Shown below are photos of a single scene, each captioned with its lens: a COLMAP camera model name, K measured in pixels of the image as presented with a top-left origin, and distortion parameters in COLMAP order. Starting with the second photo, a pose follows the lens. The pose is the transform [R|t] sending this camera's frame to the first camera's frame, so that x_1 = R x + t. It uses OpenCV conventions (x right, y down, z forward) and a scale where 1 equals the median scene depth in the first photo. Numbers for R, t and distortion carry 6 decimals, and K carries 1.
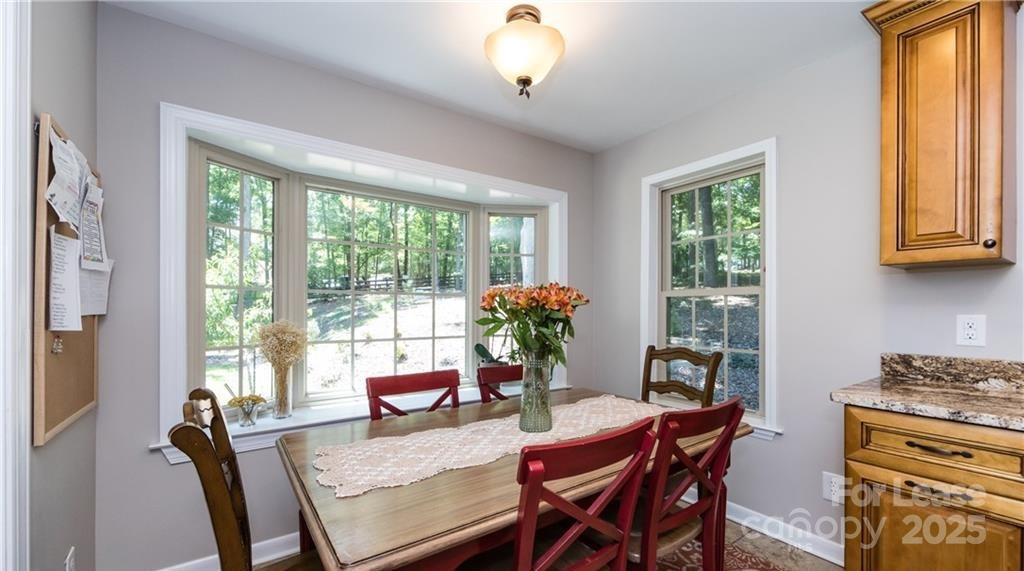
lens RADIAL K [[403.0, 0, 513.5], [0, 403.0, 307.3], [0, 0, 1]] dist [-0.000621, -0.000134]
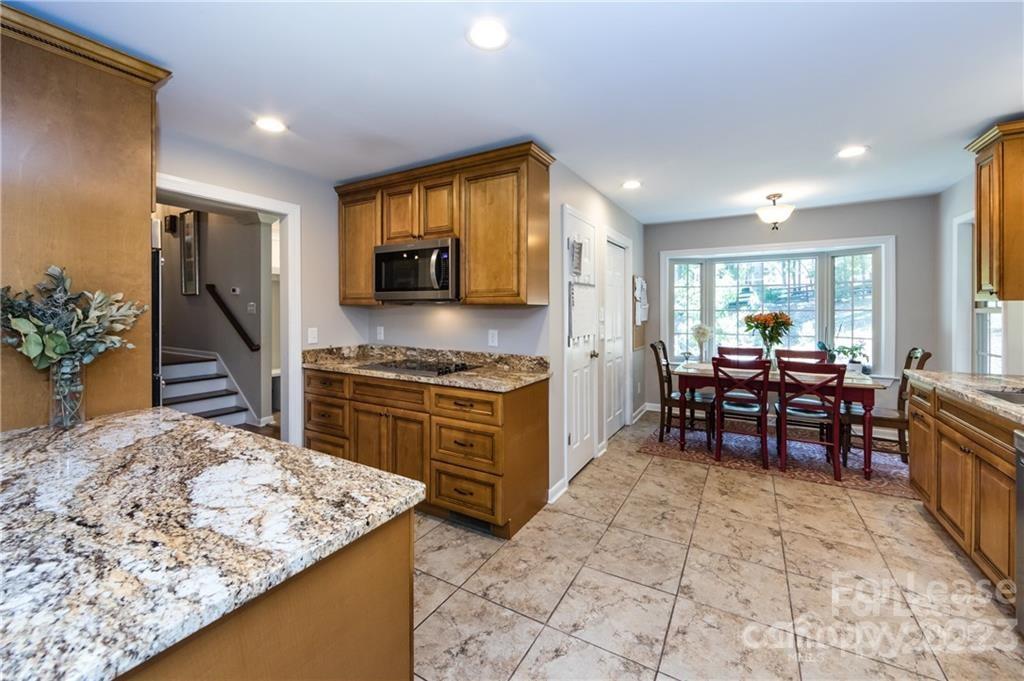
lens RADIAL K [[412.6, 0, 507.4], [0, 412.6, 307.9], [0, 0, 1]] dist [0.000067, -0.000269]
pose [[0.402530, -0.001472, -0.915405, 1.844344], [0.004918, 0.999988, 0.000554, -0.107338], [0.915393, -0.004725, 0.402533, -1.602396]]
